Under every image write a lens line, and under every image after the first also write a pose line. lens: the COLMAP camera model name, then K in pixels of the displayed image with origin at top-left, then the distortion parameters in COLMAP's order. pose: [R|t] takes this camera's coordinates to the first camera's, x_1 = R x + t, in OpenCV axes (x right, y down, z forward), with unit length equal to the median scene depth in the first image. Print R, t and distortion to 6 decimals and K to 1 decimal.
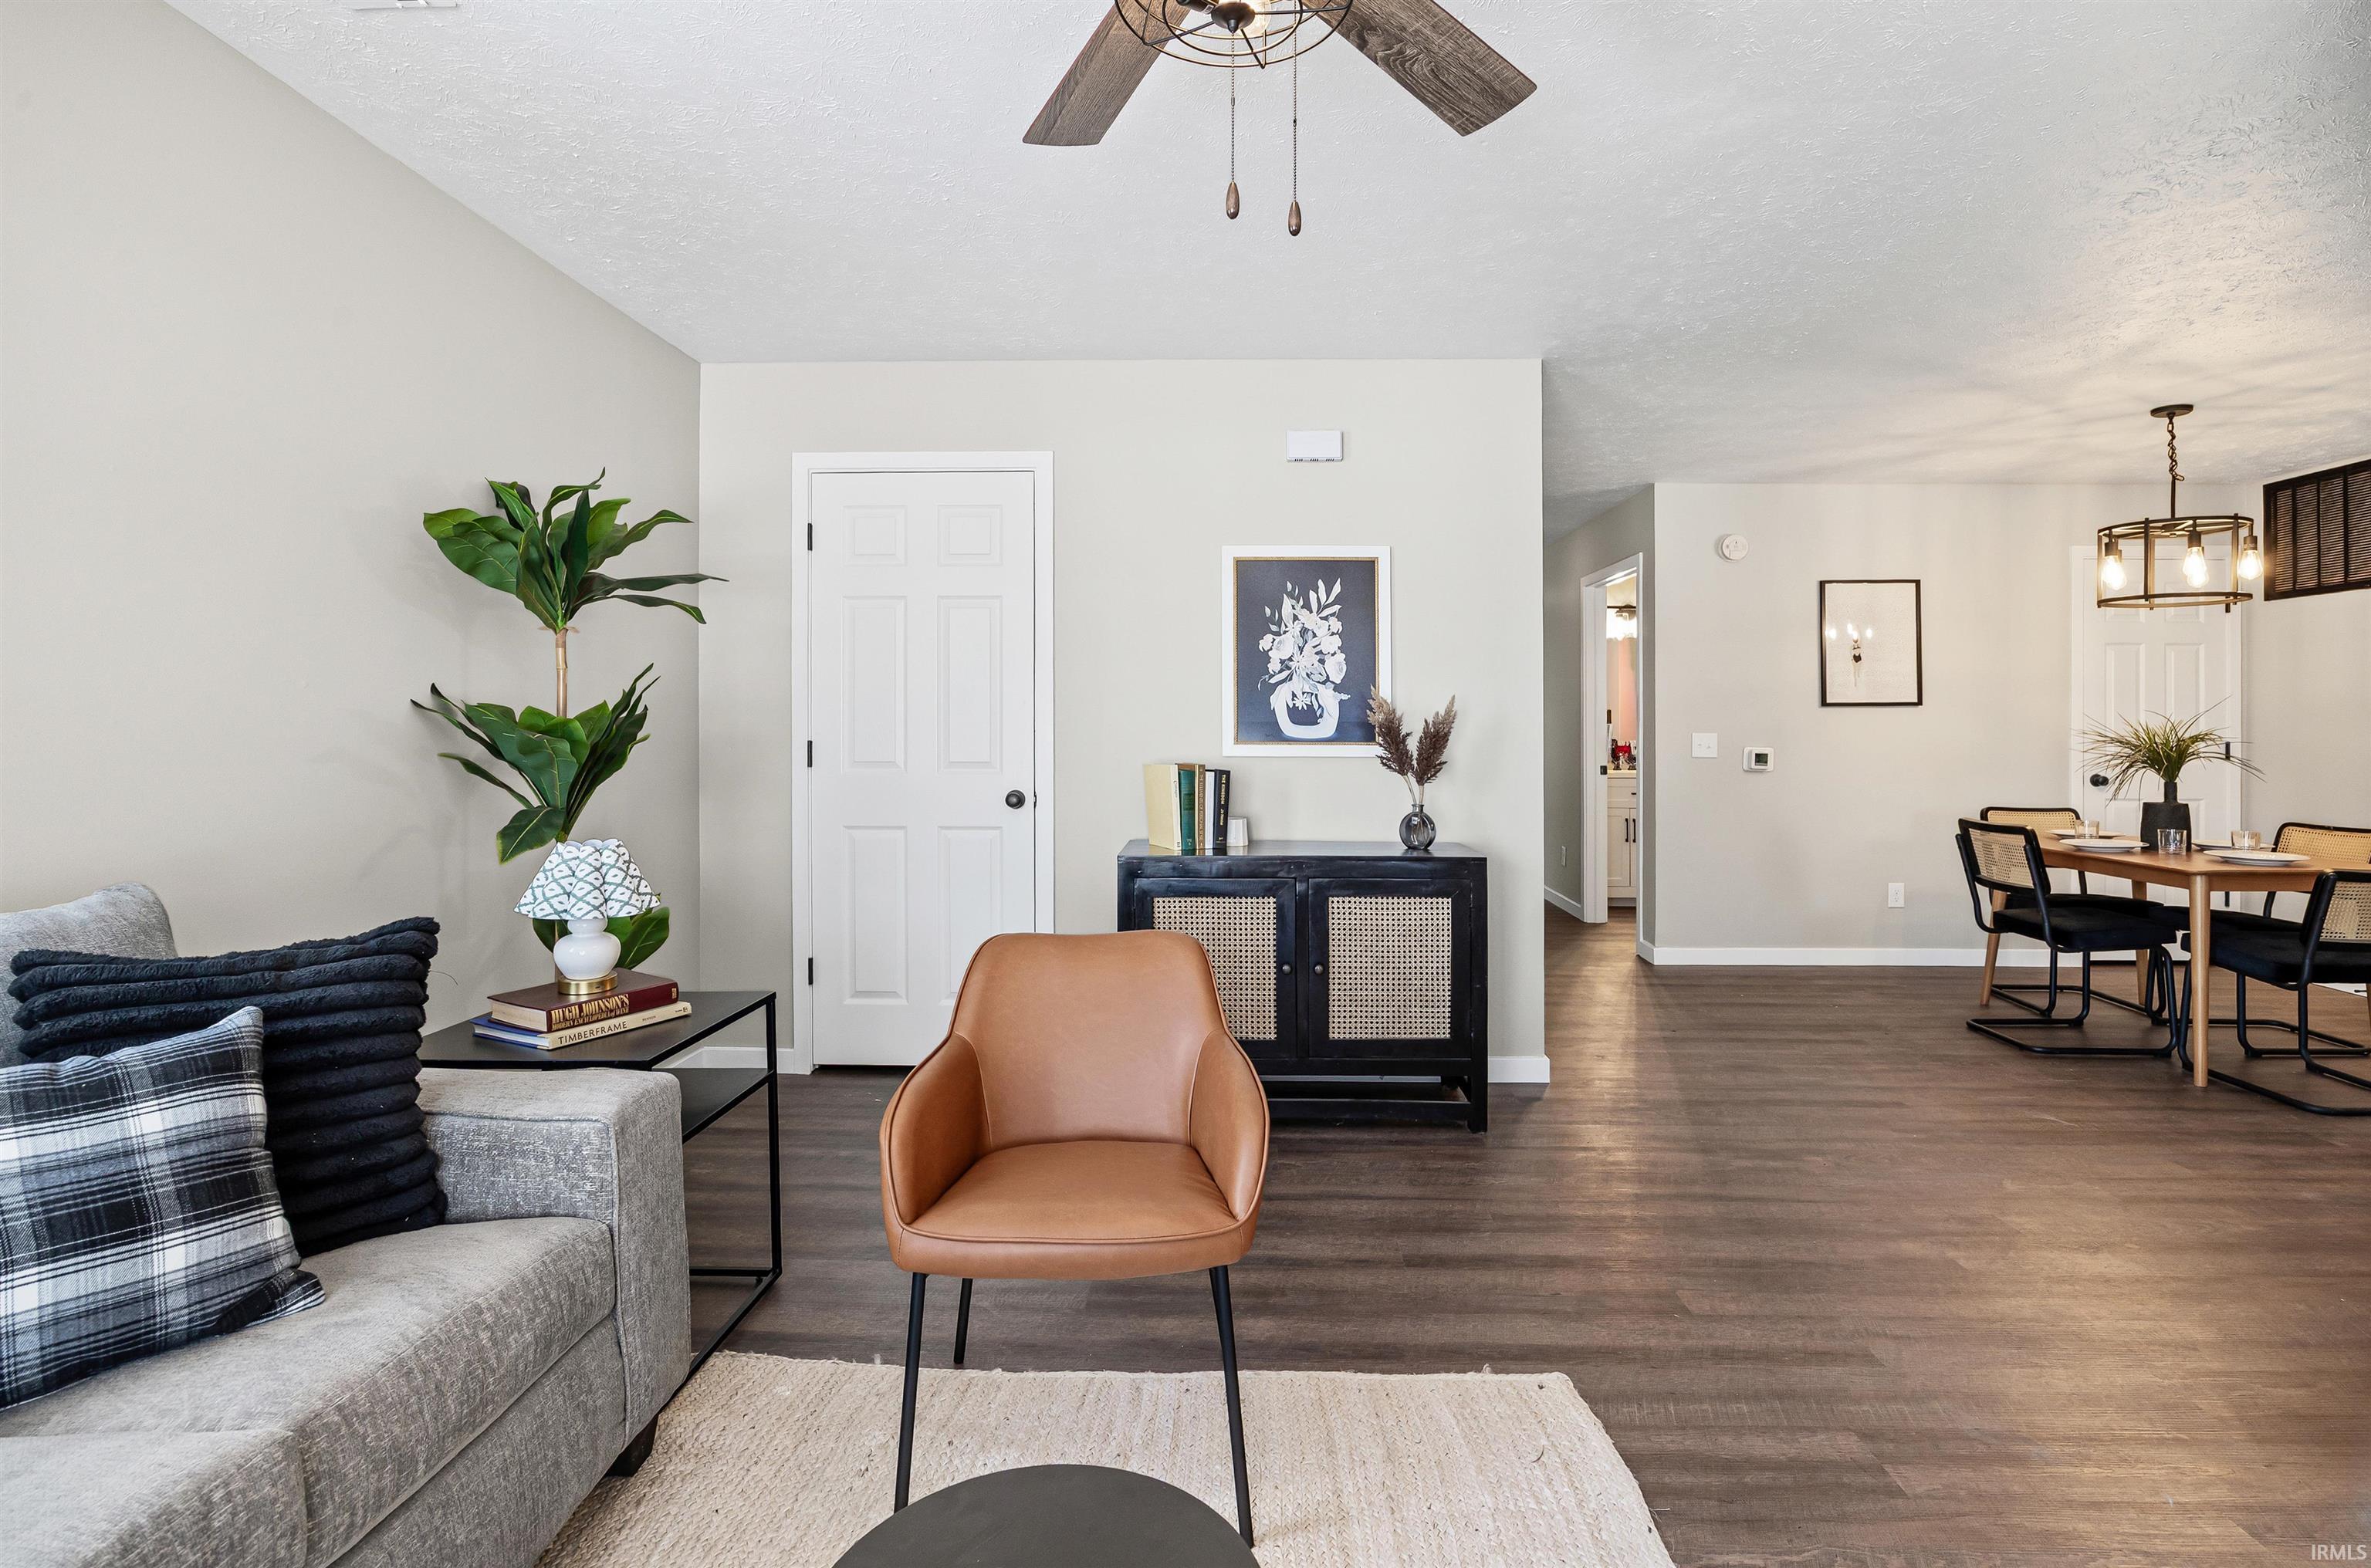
lens RADIAL K [[1092.8, 0, 1193.5], [0, 1092.8, 733.9], [0, 0, 1]] dist [-0.027009, 0.006771]
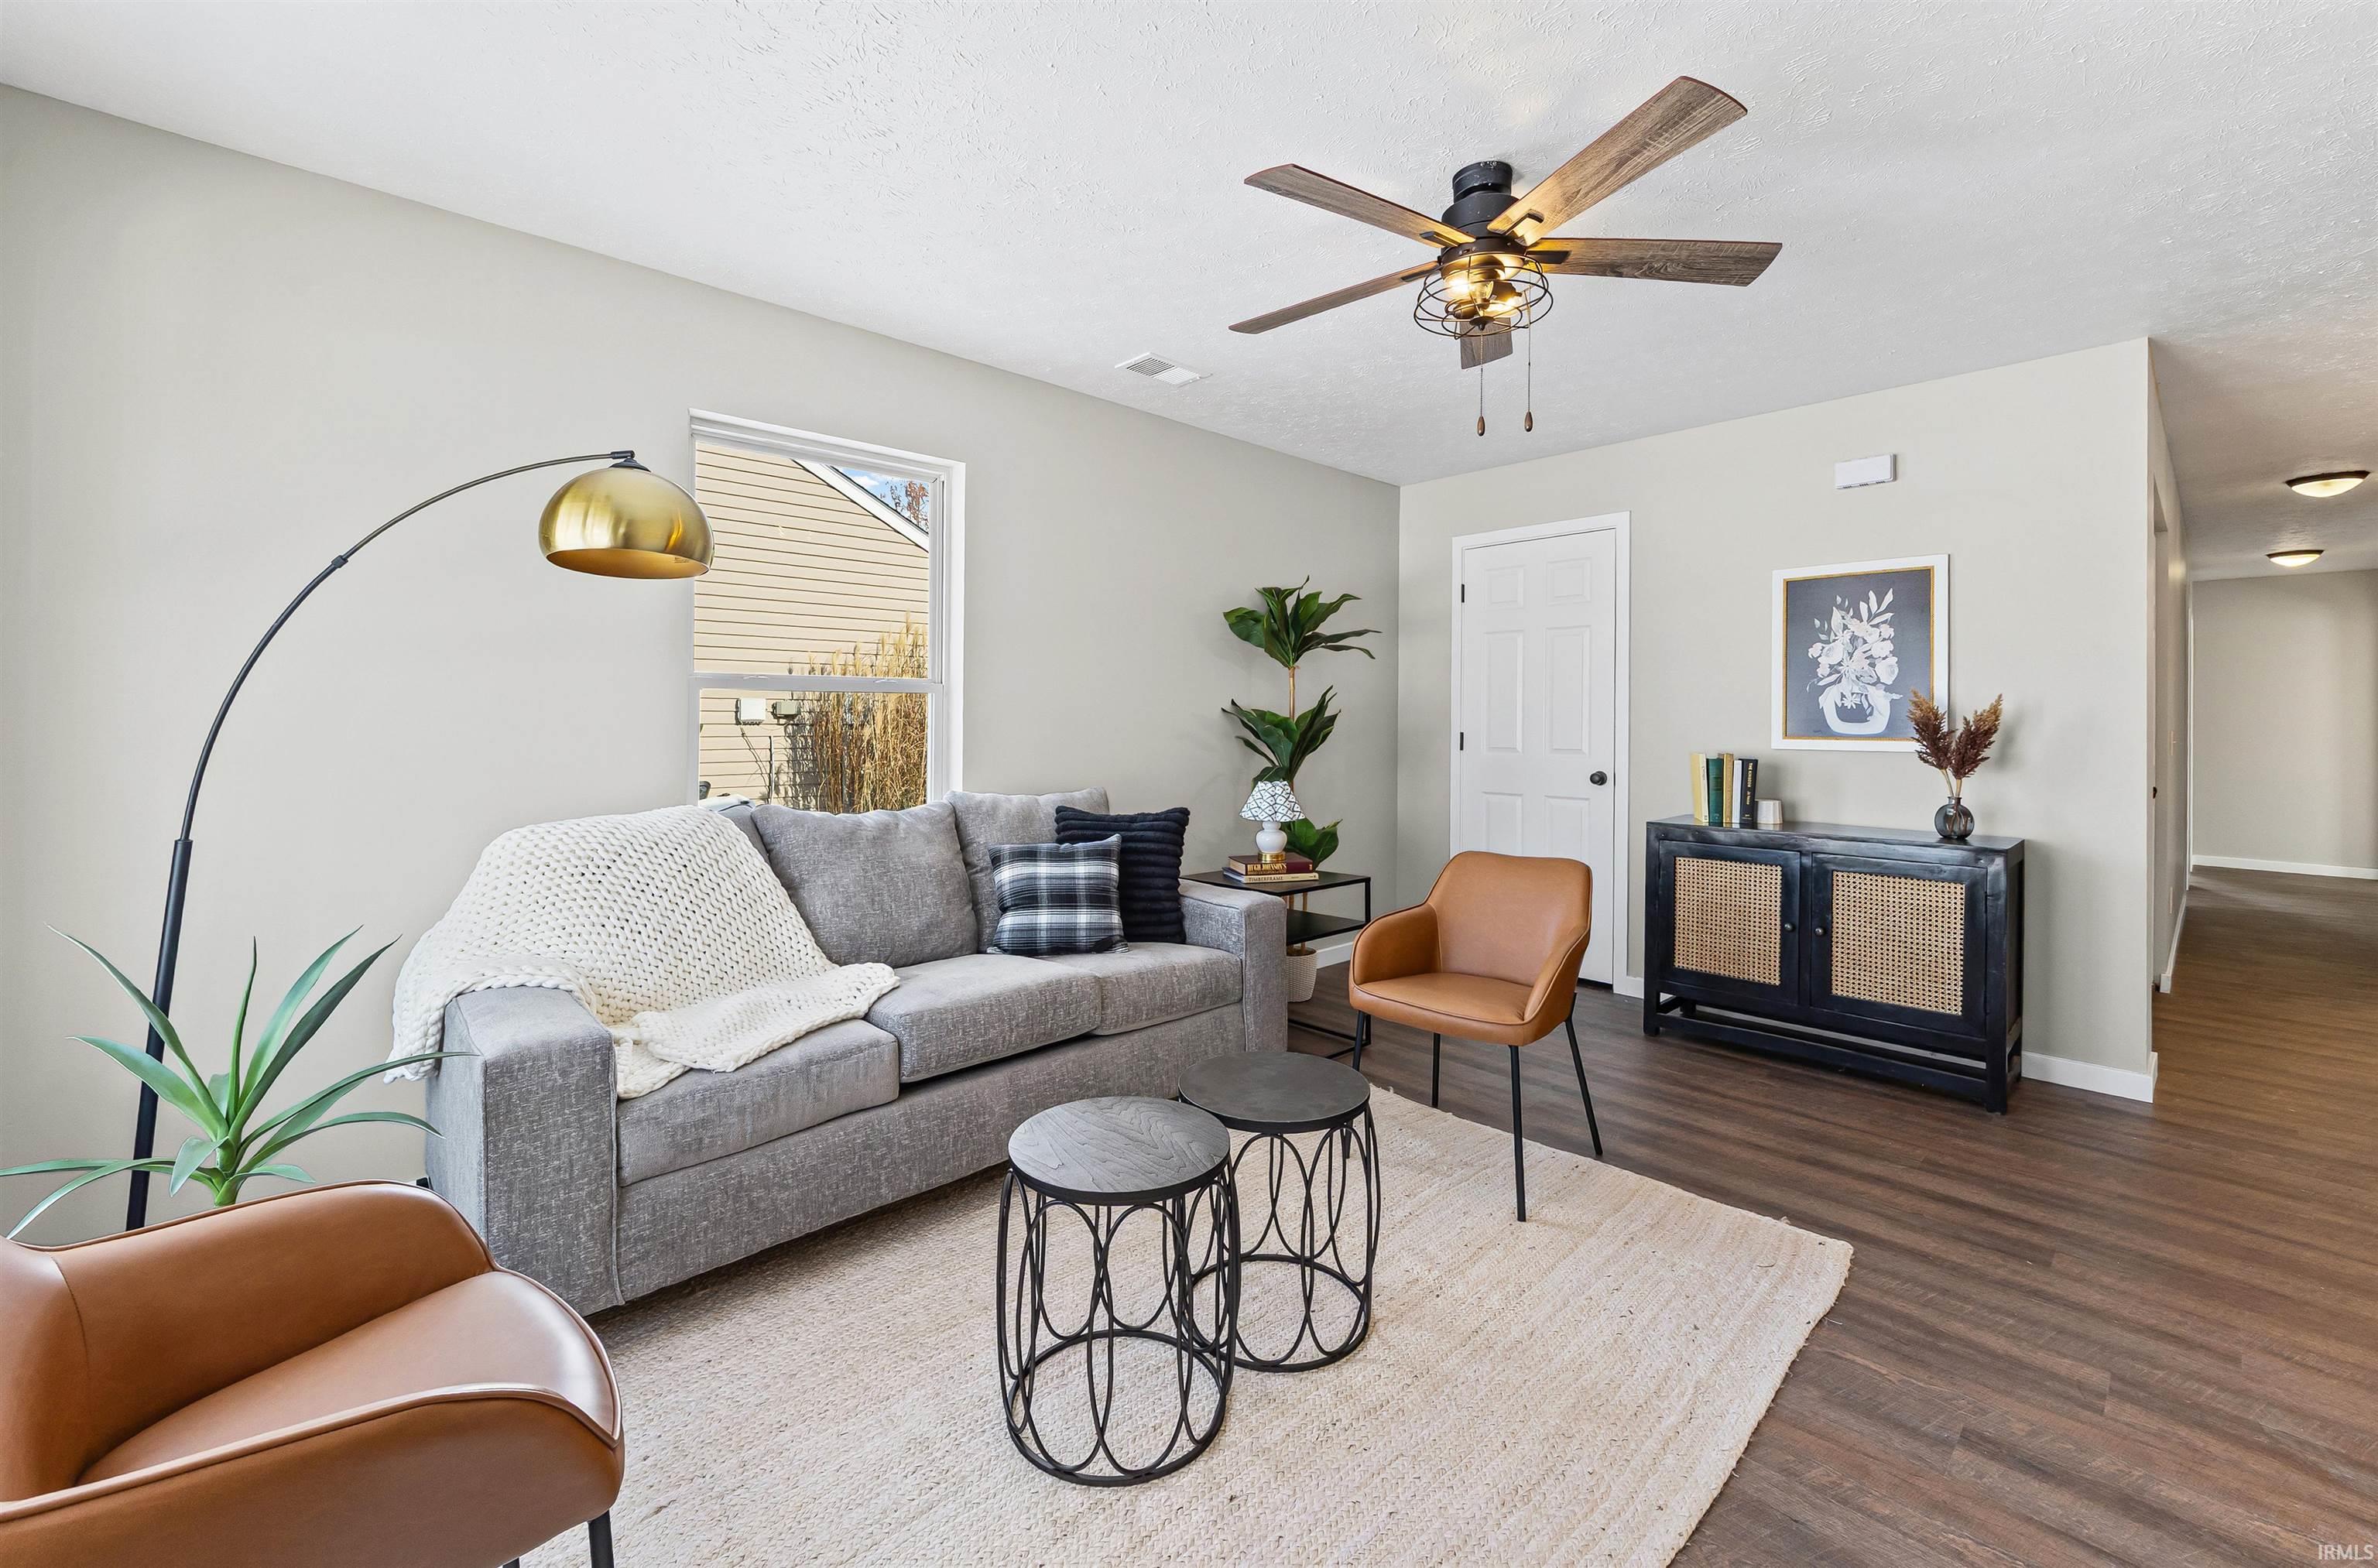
lens RADIAL K [[949.0, 0, 1191.6], [0, 949.0, 717.8], [0, 0, 1]] dist [0.000215, 0.000104]
pose [[0.706250, -0.001261, -0.707961, 0.384036], [-0.008688, 0.999908, -0.010449, 0.004147], [0.707909, 0.013530, 0.706174, -0.206374]]
